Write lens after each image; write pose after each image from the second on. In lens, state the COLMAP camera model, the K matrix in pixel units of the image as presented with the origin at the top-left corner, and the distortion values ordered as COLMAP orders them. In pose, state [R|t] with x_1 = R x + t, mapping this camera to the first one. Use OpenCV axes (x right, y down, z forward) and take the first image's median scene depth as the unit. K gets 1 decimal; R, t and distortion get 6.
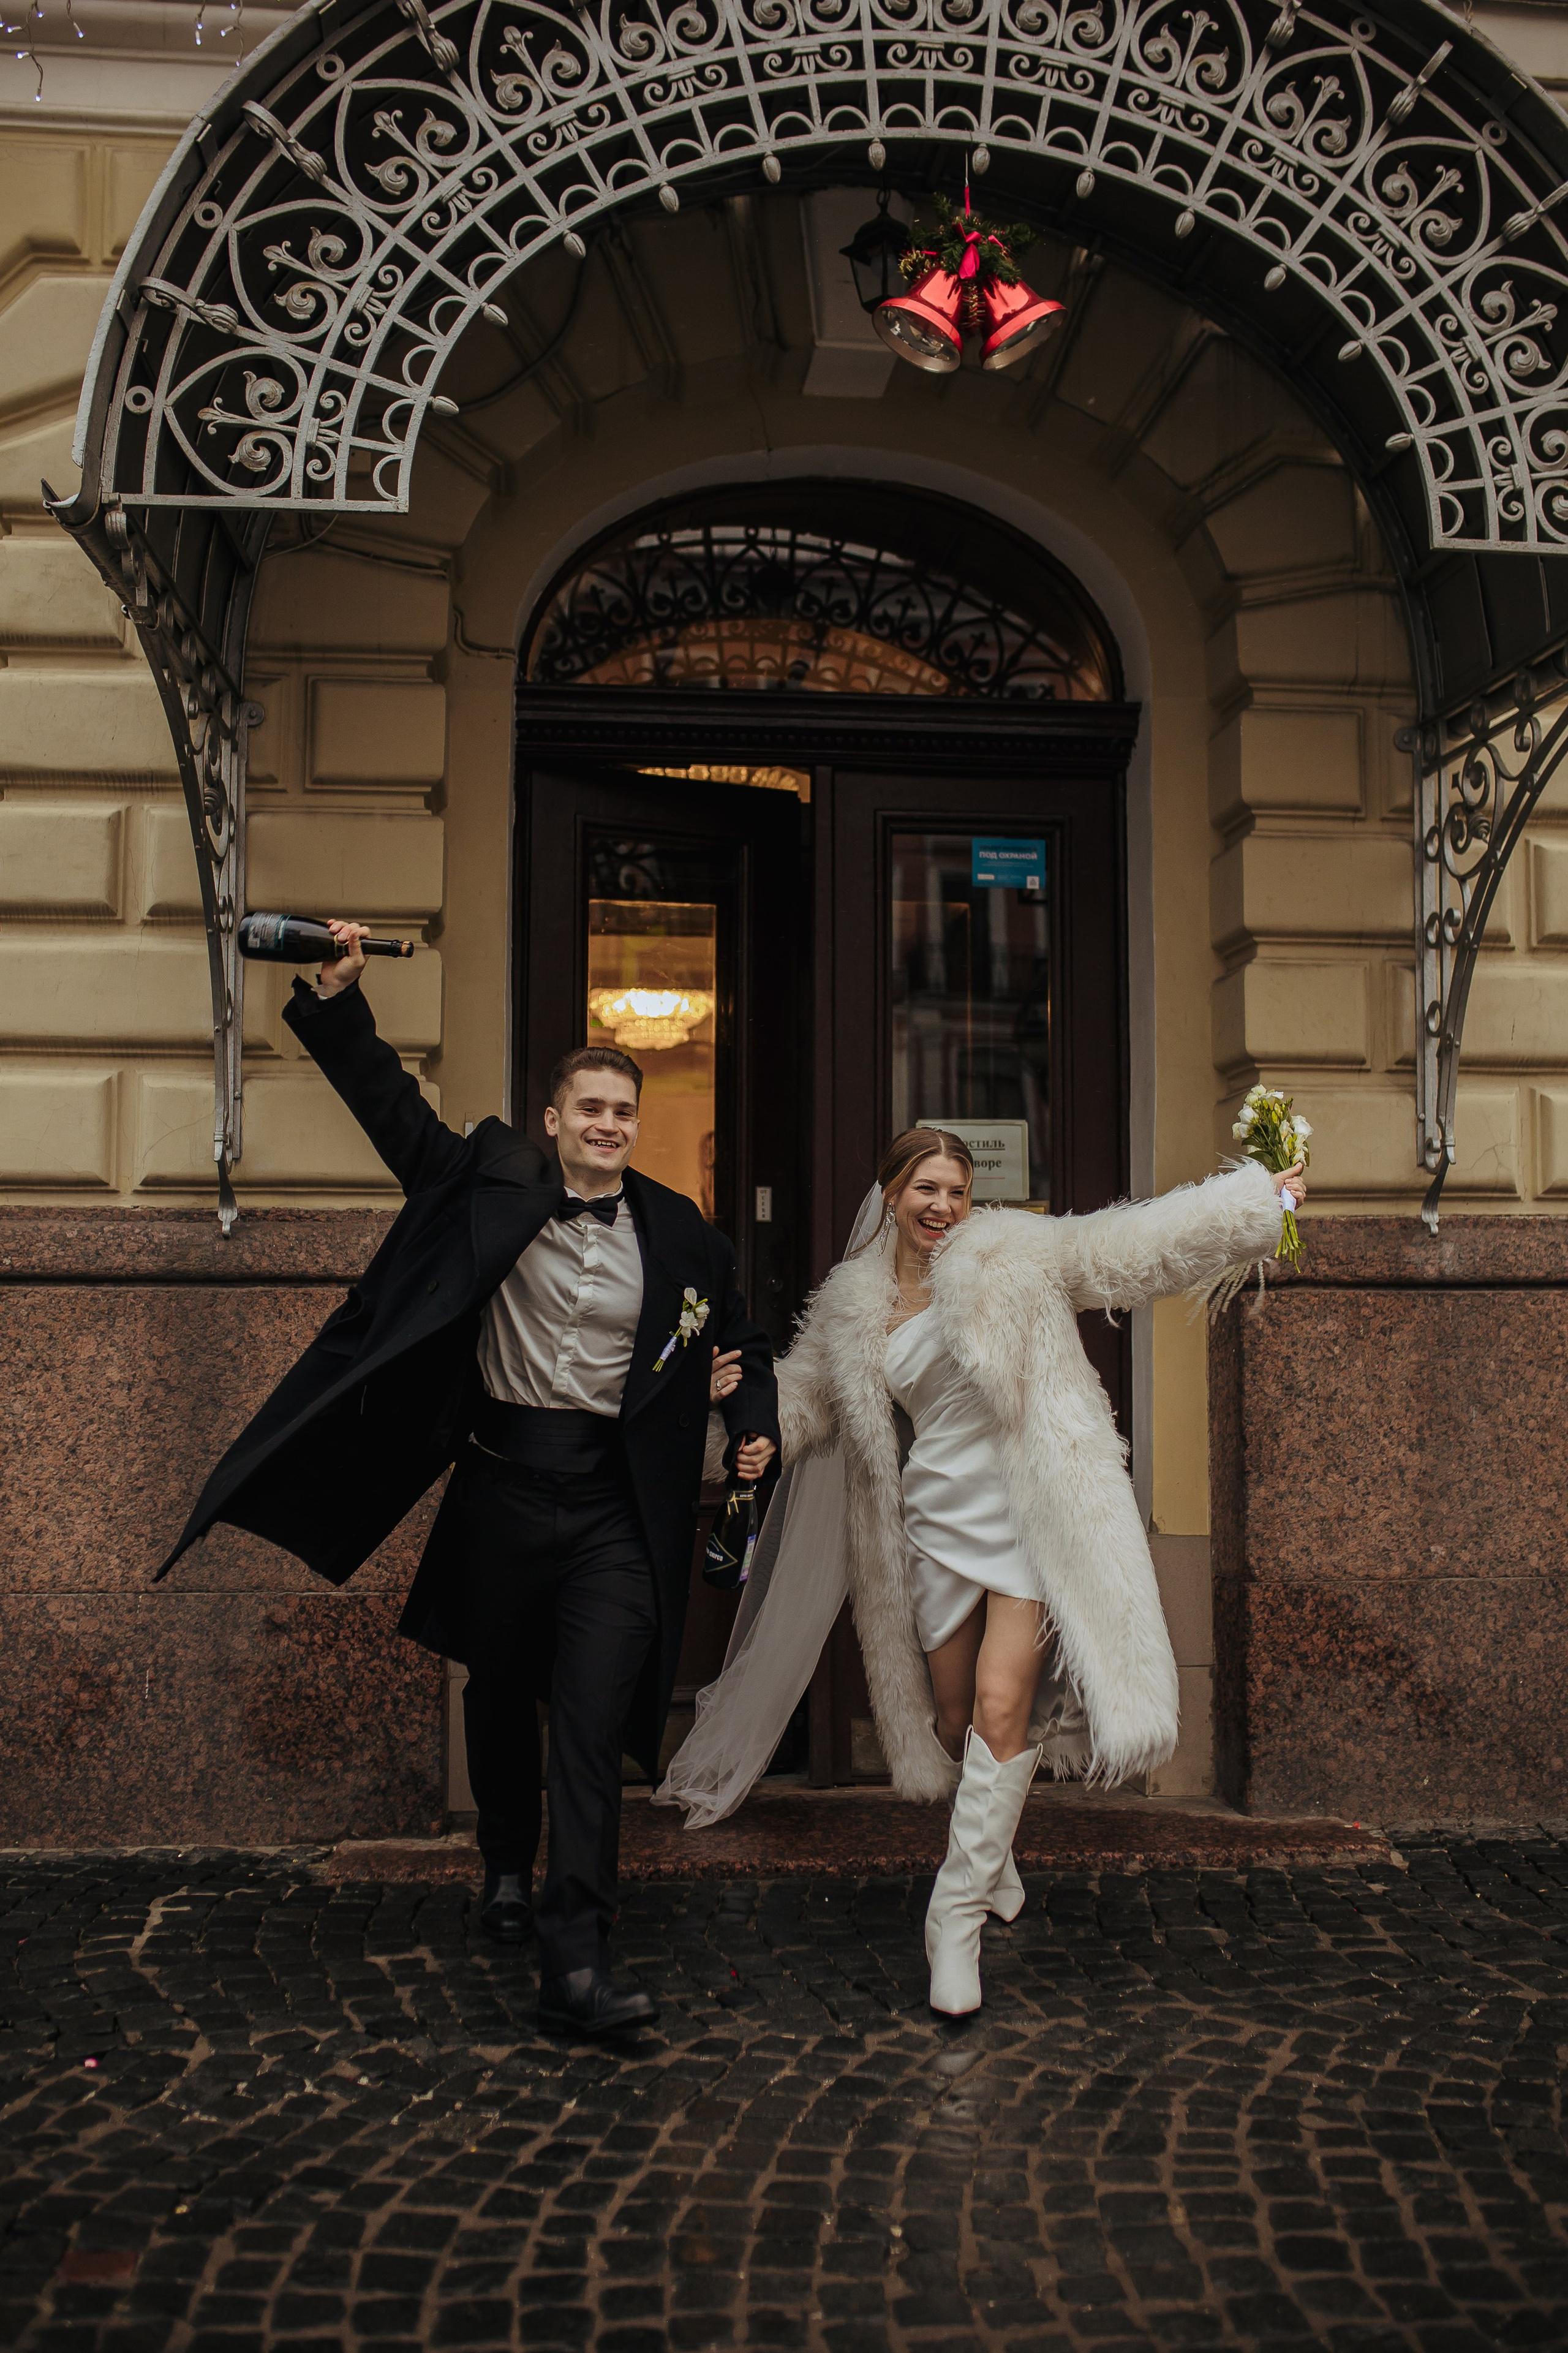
lens RADIAL K [[2416.2, 0, 714.5], [0, 2416.2, 1180.5], [0, 0, 1]] dist [0.002006, 0.000000]
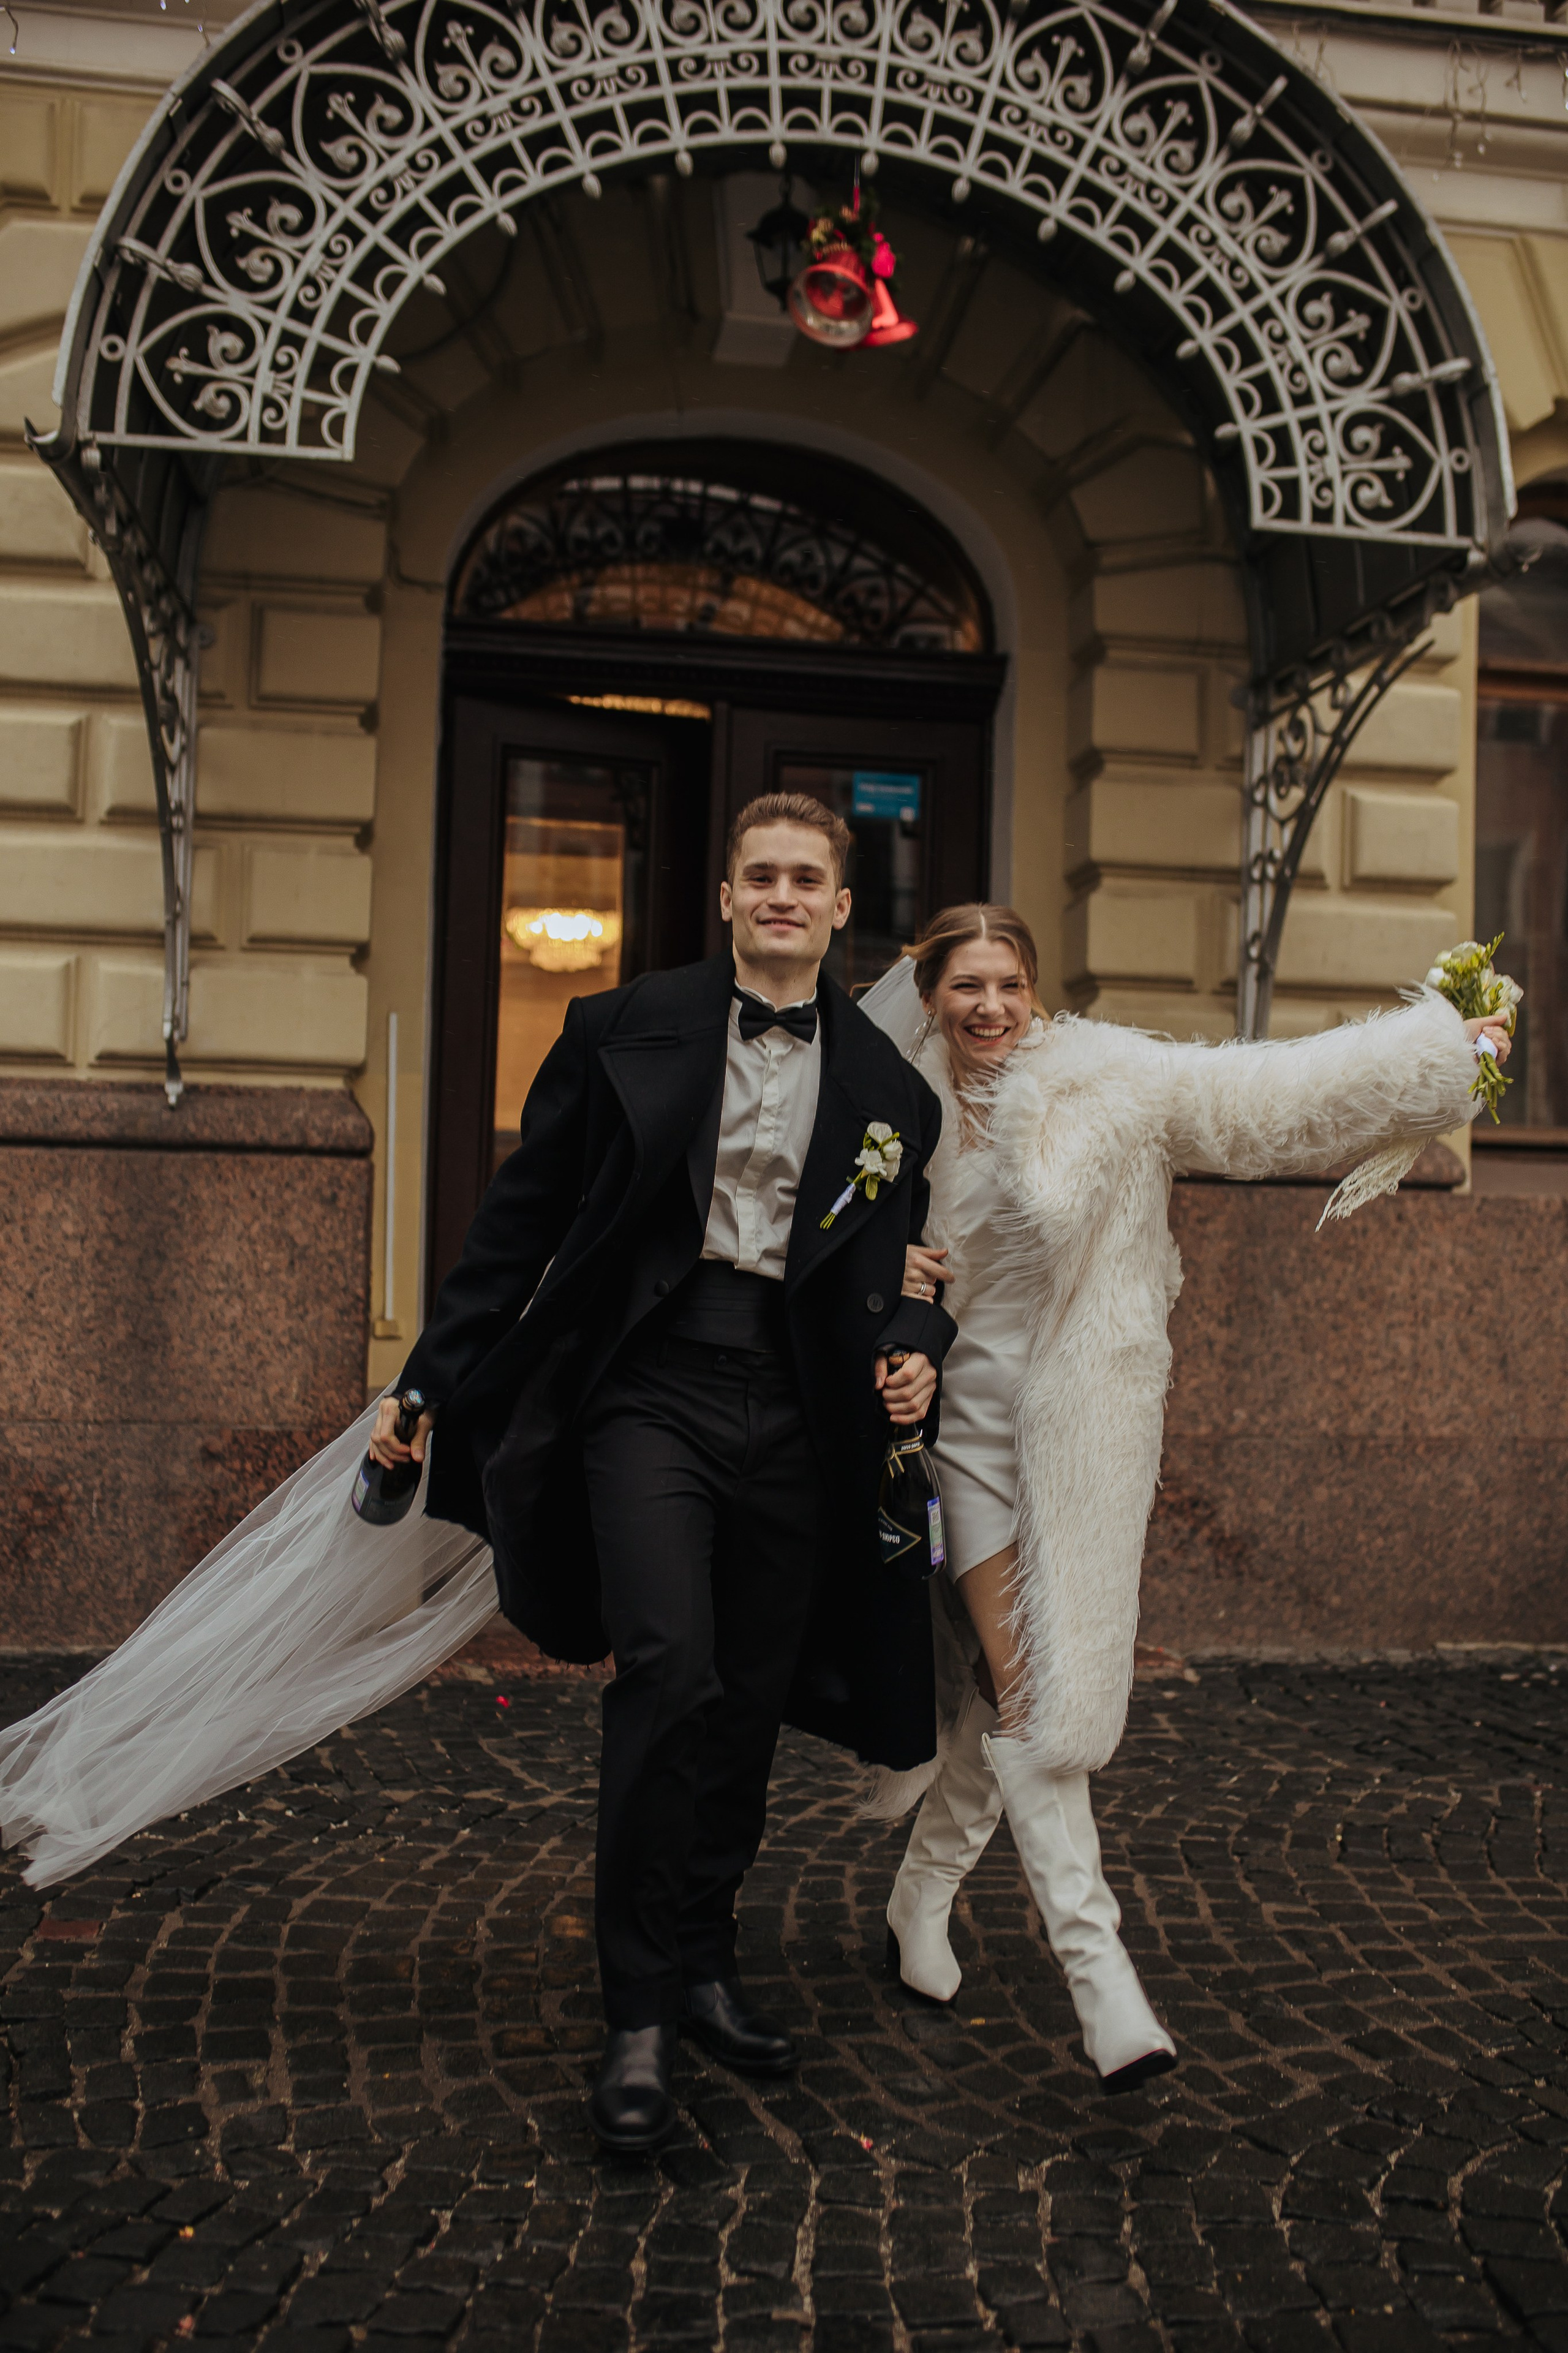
lens RADIAL K [[2416.2, 0, 754.3], [0, 2416.2, 1231.9], [0, 0, 1]] dist [0.002006, 0.000000]
pose [[0.998296, 0.025382, 0.052546, 0.009777], [-0.027753, 0.998606, 0.044895, 0.026230], [-0.051334, -0.046277, 0.997609, -0.144037]]
